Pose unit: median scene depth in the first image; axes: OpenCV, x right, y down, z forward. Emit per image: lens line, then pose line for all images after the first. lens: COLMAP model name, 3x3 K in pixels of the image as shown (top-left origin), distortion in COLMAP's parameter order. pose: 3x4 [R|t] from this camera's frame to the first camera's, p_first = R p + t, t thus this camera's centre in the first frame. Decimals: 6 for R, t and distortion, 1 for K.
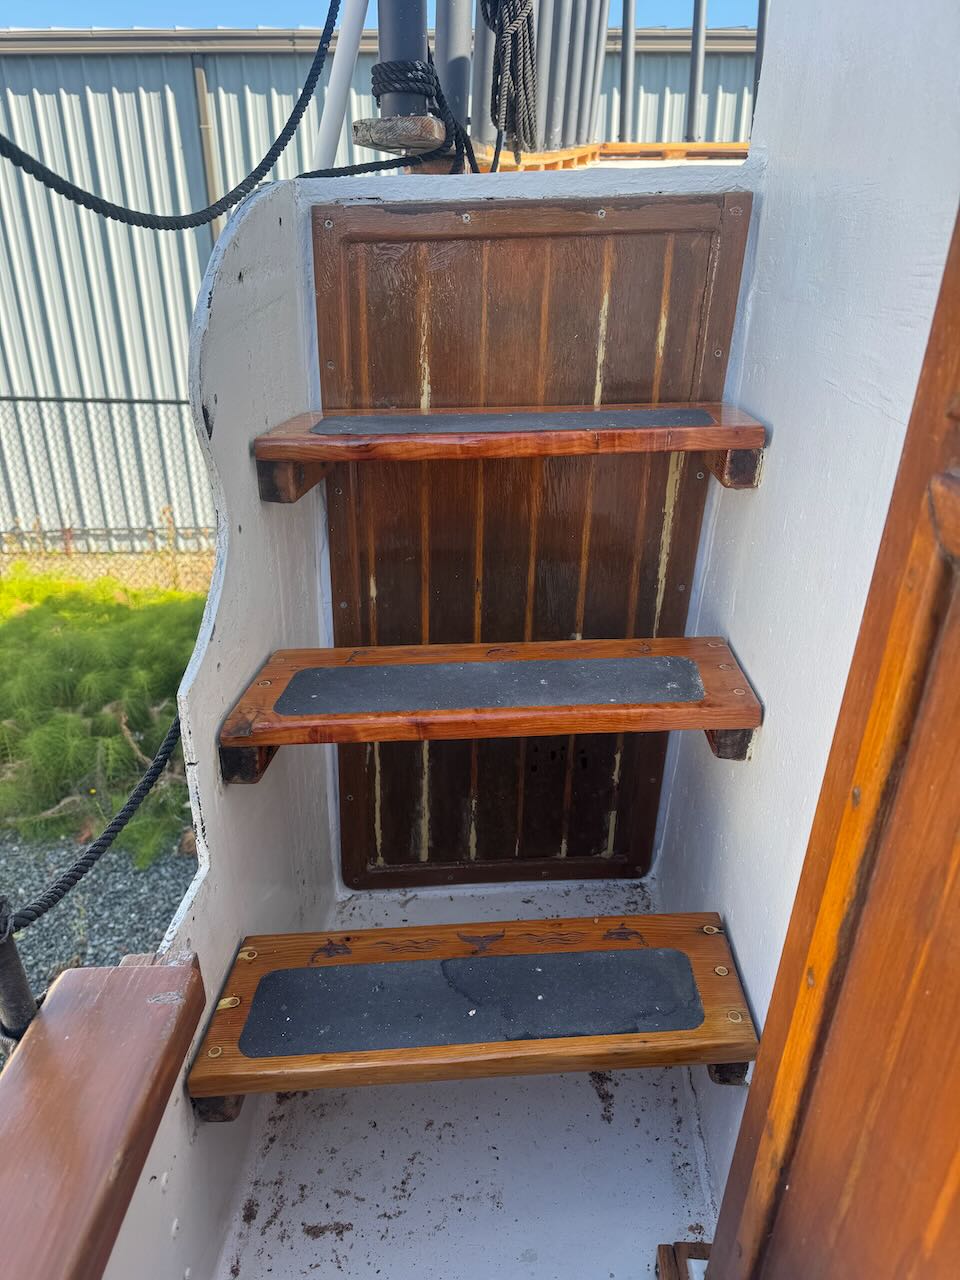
lens RADIAL K [[910.9, 0, 475.8], [0, 910.9, 633.0], [0, 0, 1]] dist [0.009216, -0.030902]
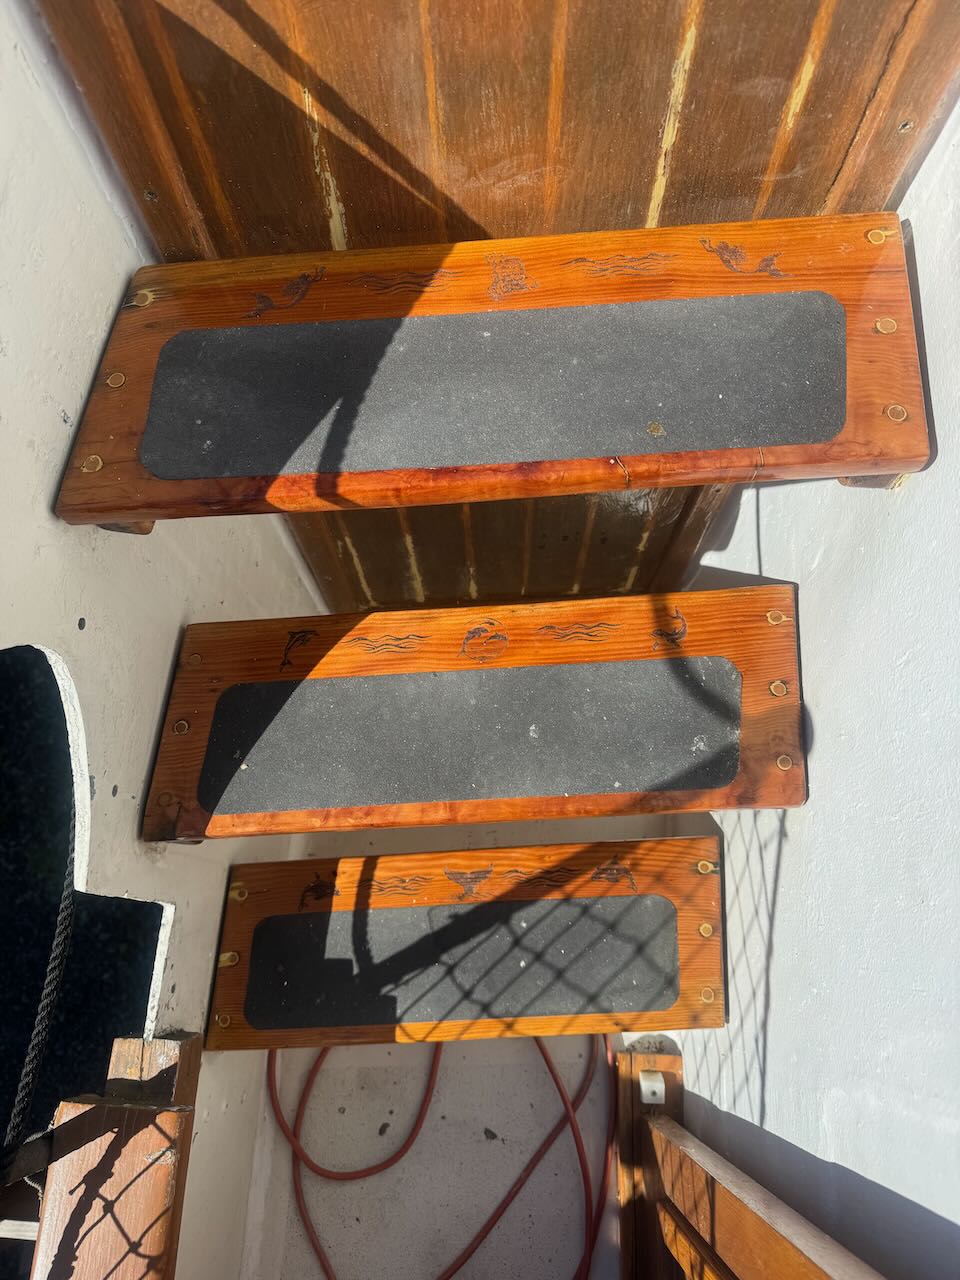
lens RADIAL K [[910.9, 0, 475.1], [0, 910.9, 642.9], [0, 0, 1]] dist [0.009216, -0.030902]
pose [[0.998635, 0.000121, -0.052222, 0.045856], [0.038168, 0.680813, 0.731462, -0.395685], [0.035642, -0.732457, 0.679880, 0.364259]]
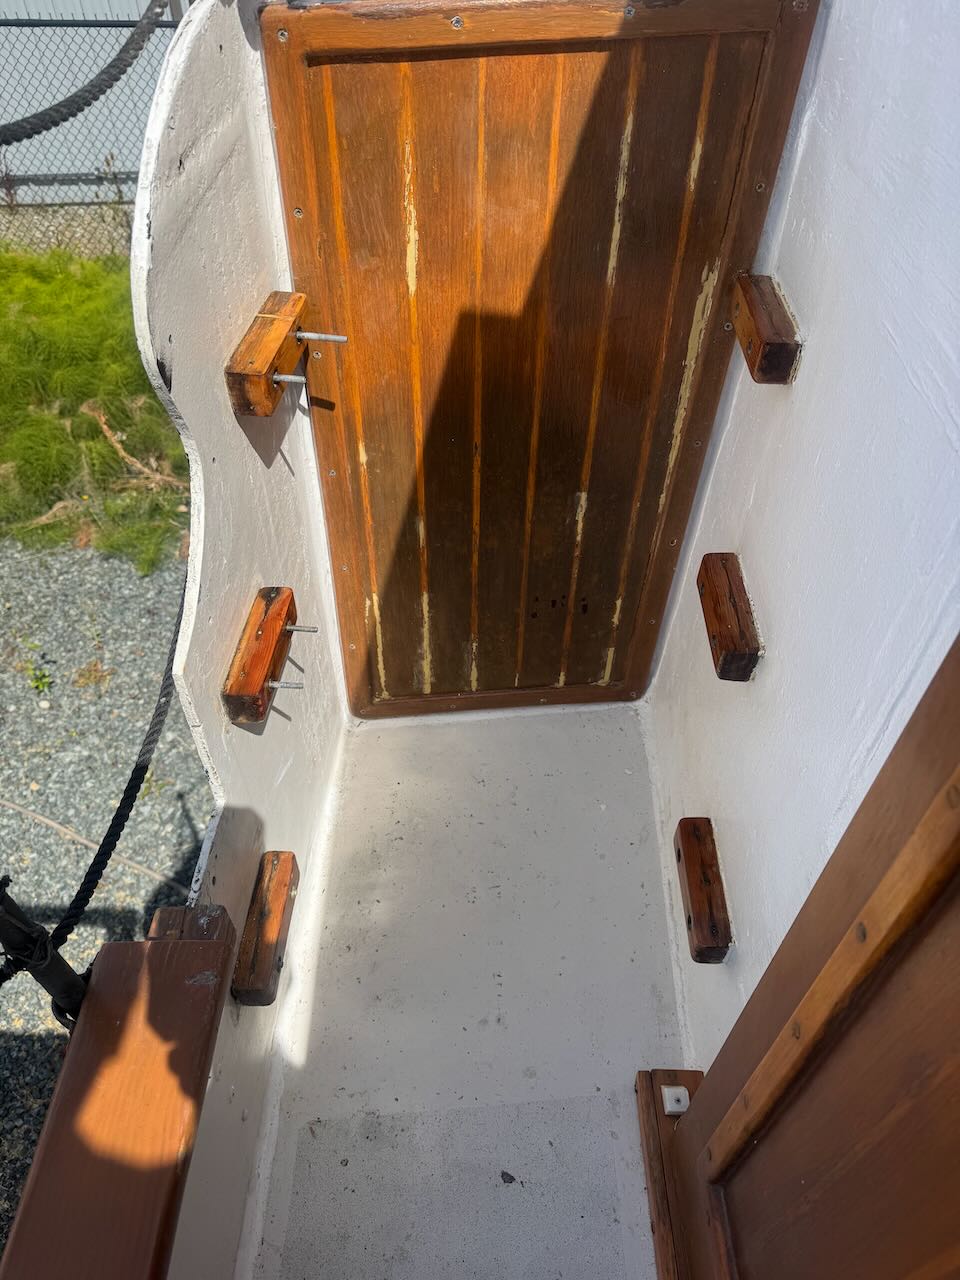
lens RADIAL K [[910.9, 0, 484.5], [0, 910.9, 648.3], [0, 0, 1]] dist [0.009216, -0.030902]
pose [[0.999770, -0.016695, 0.013462, -0.004725], [0.010626, 0.930855, 0.365235, -0.179498], [-0.018629, -0.365008, 0.930818, 0.058458]]
